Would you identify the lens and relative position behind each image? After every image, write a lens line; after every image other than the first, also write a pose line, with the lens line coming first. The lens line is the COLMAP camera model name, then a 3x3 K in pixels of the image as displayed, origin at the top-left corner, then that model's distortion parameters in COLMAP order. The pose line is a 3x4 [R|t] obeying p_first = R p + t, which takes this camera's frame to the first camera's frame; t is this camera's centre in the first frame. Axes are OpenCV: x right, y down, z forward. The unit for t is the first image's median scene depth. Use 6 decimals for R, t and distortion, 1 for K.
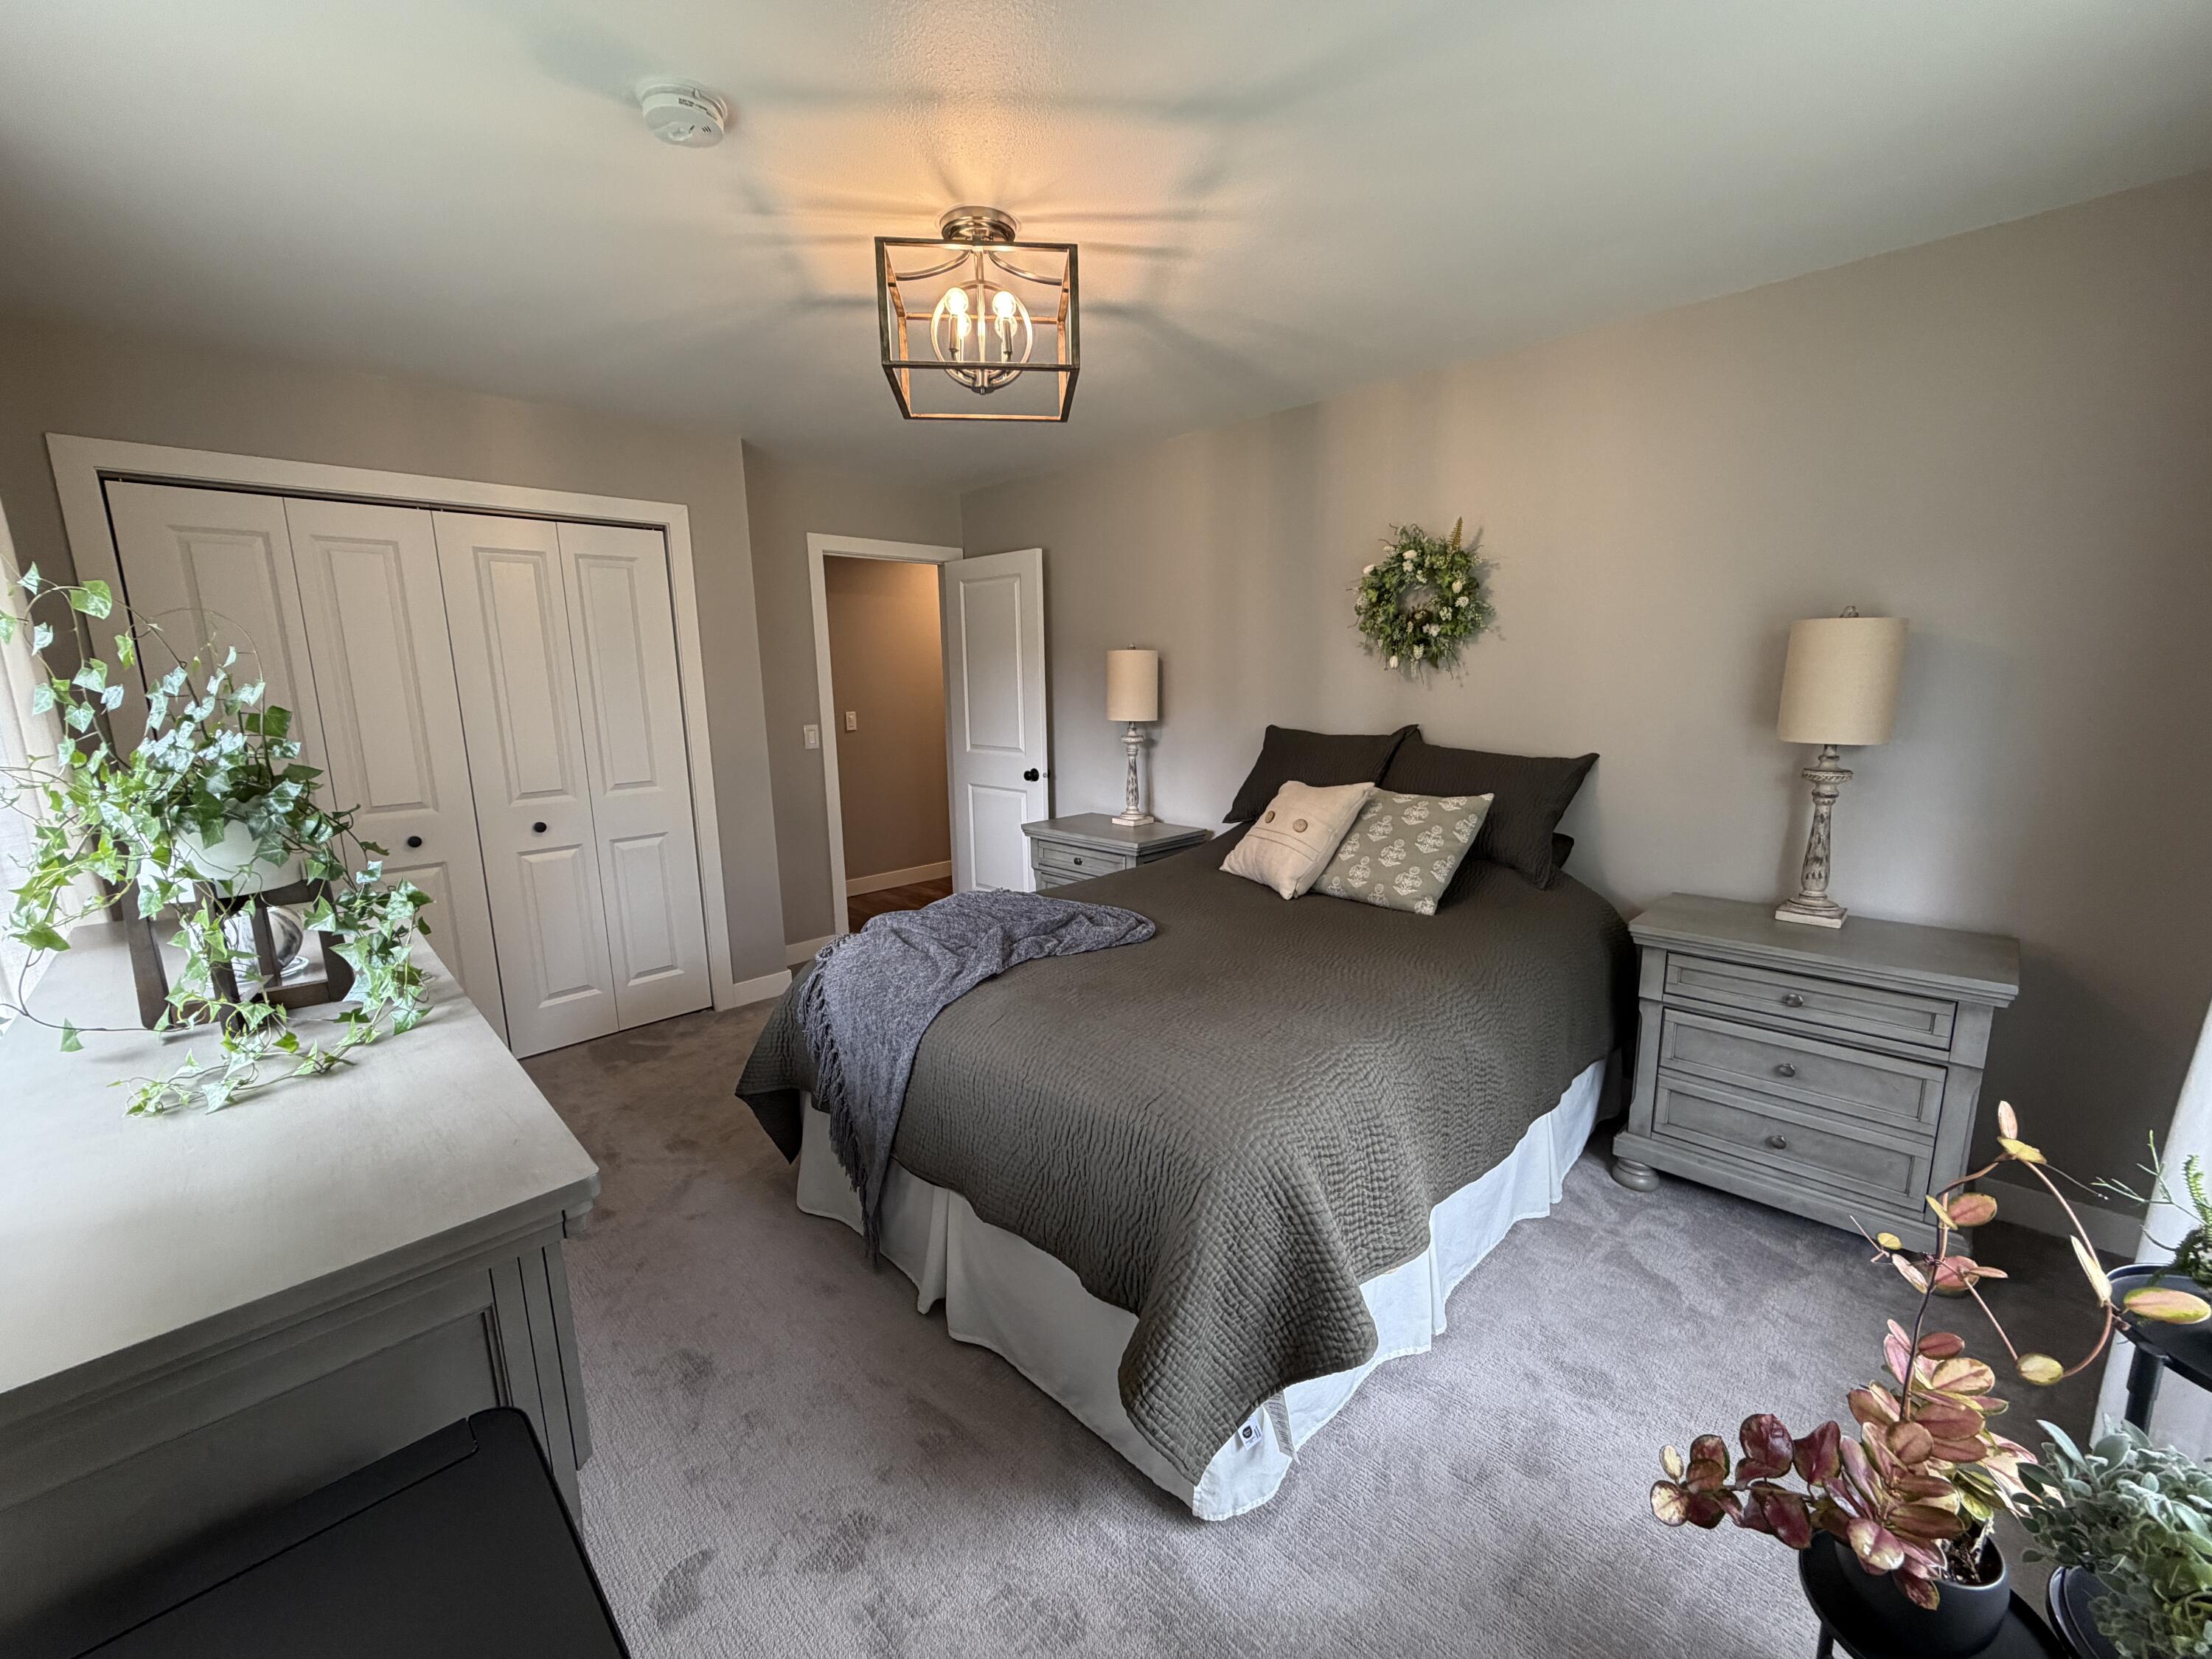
lens RADIAL K [[892.2, 0, 1098.6], [0, 892.2, 836.5], [0, 0, 1]] dist [0.000628, 0.000067]
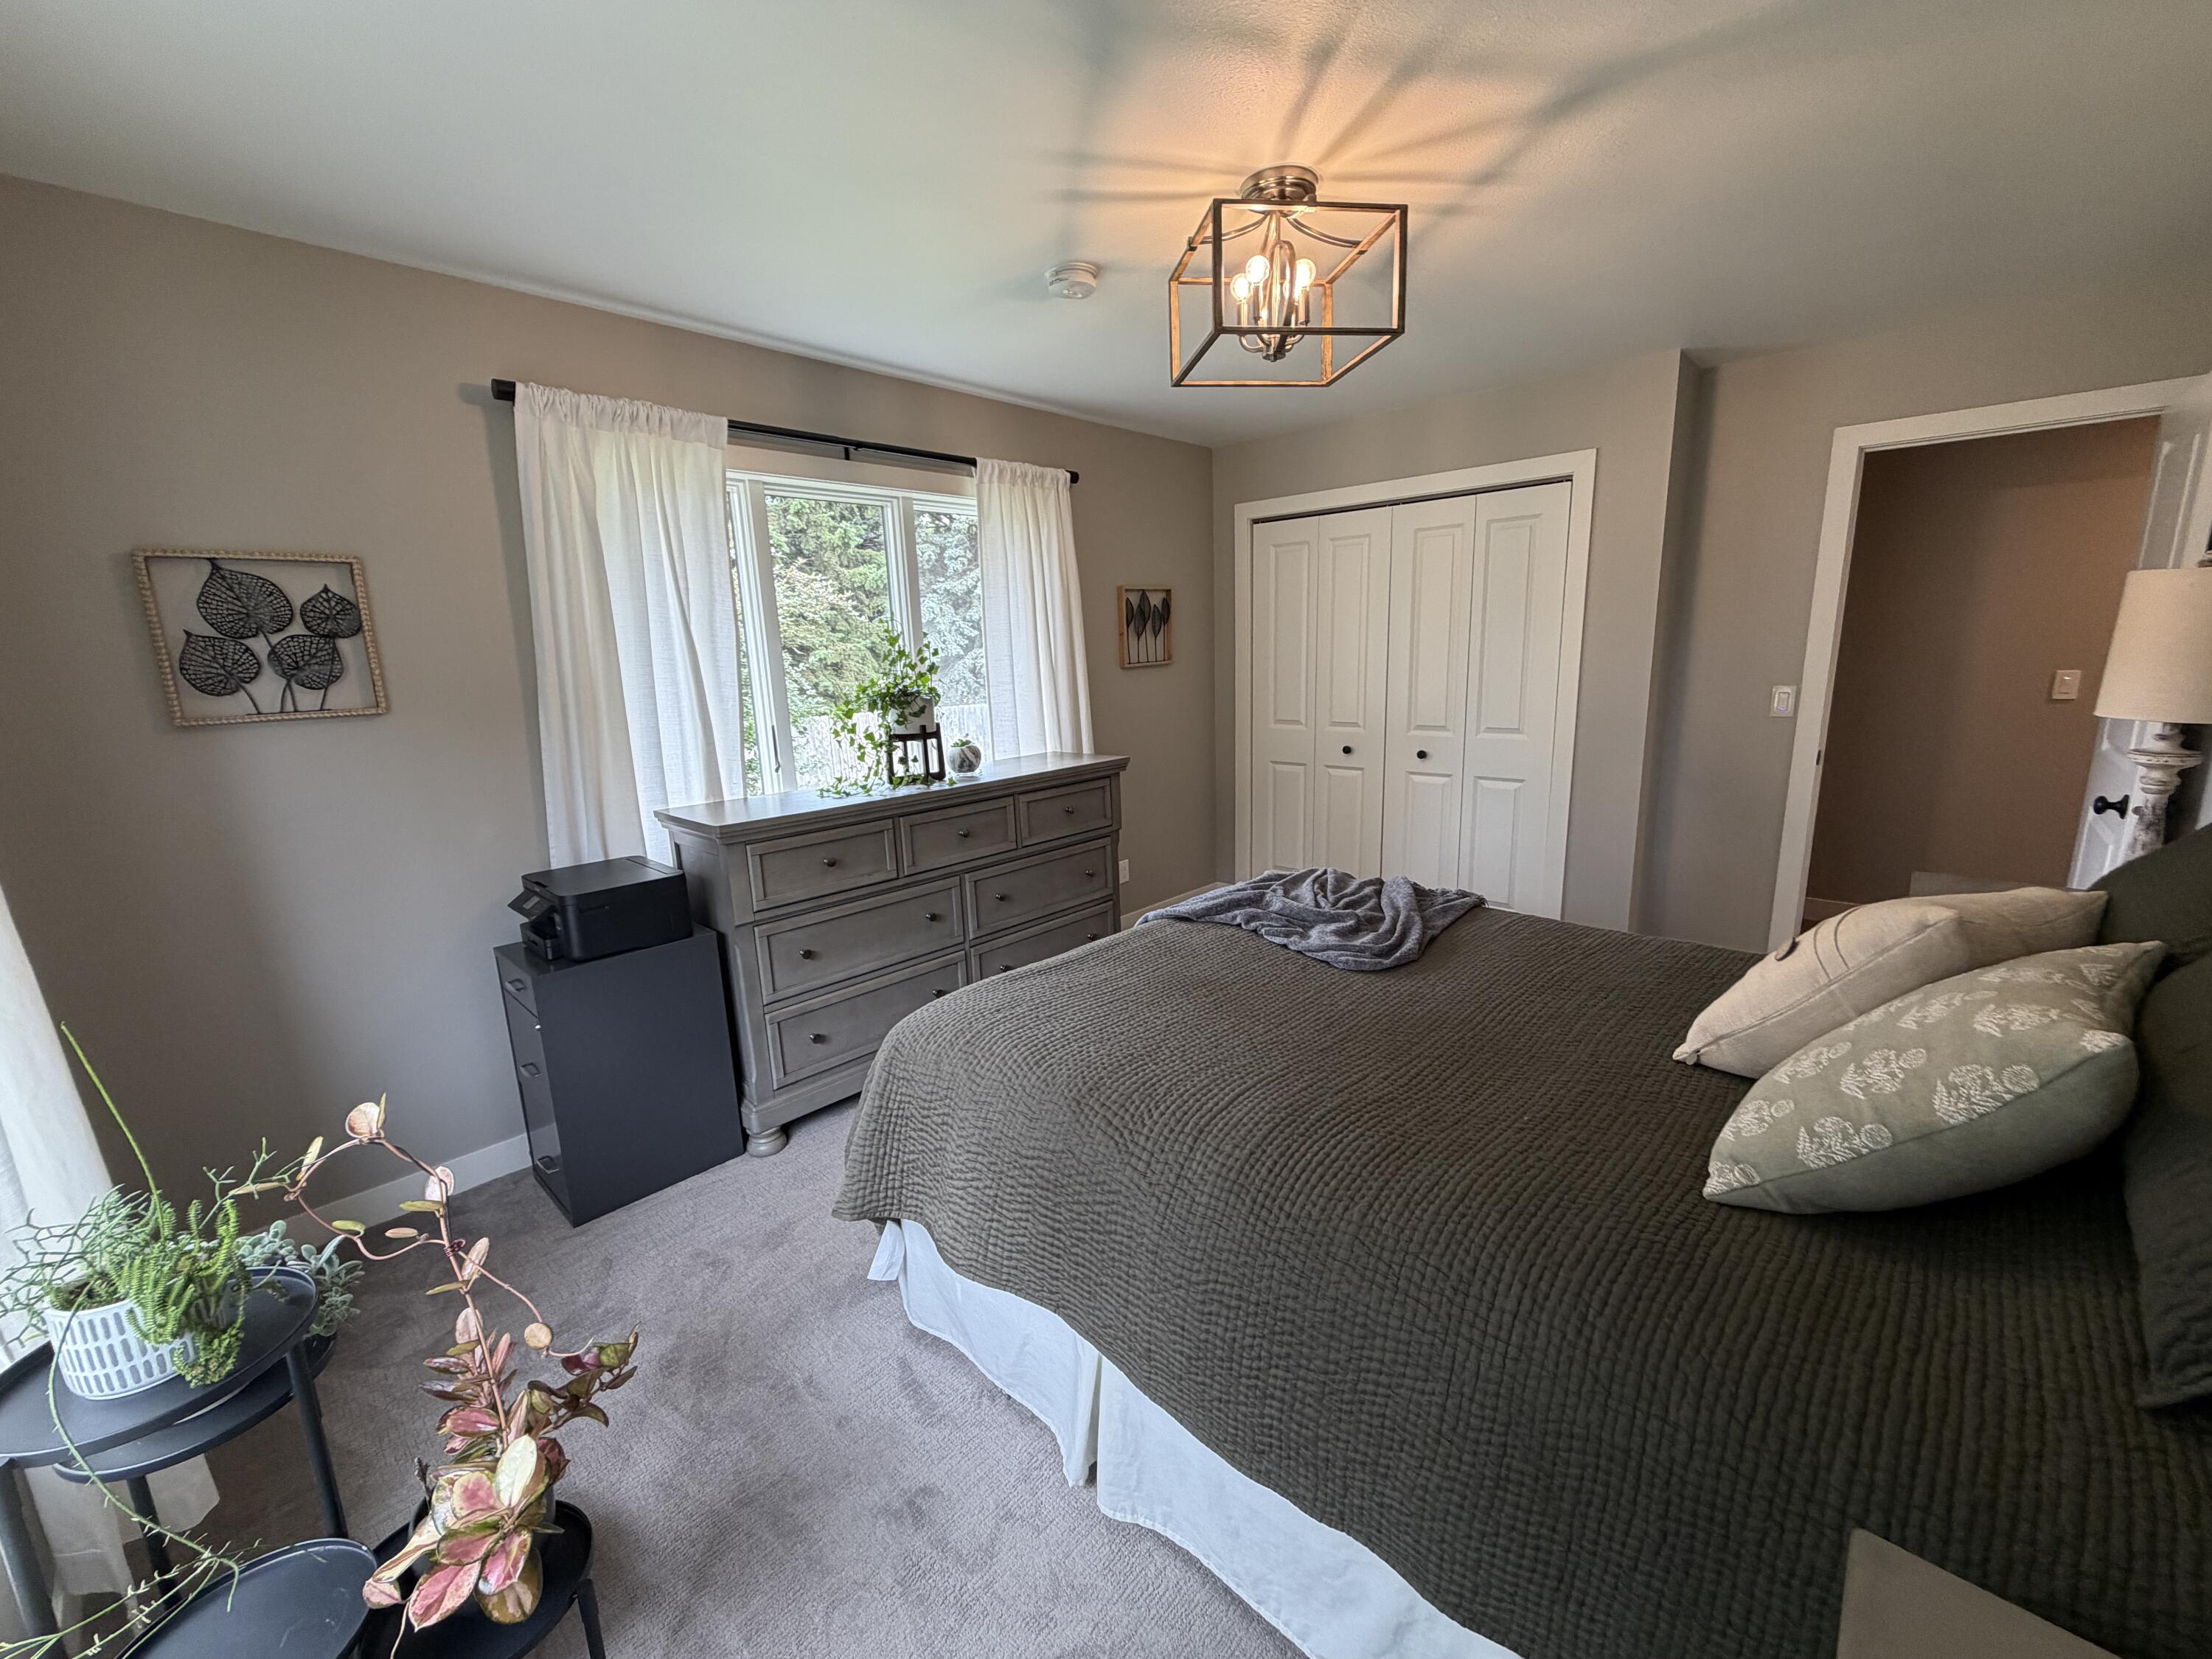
lens RADIAL K [[892.2, 0, 1100.2], [0, 892.2, 831.2], [0, 0, 1]] dist [0.000628, 0.000067]
pose [[0.055758, 0.217503, -0.974466, 0.558948], [-0.152080, 0.966446, 0.207011, -0.093726], [0.986794, 0.136655, 0.086965, 0.465100]]
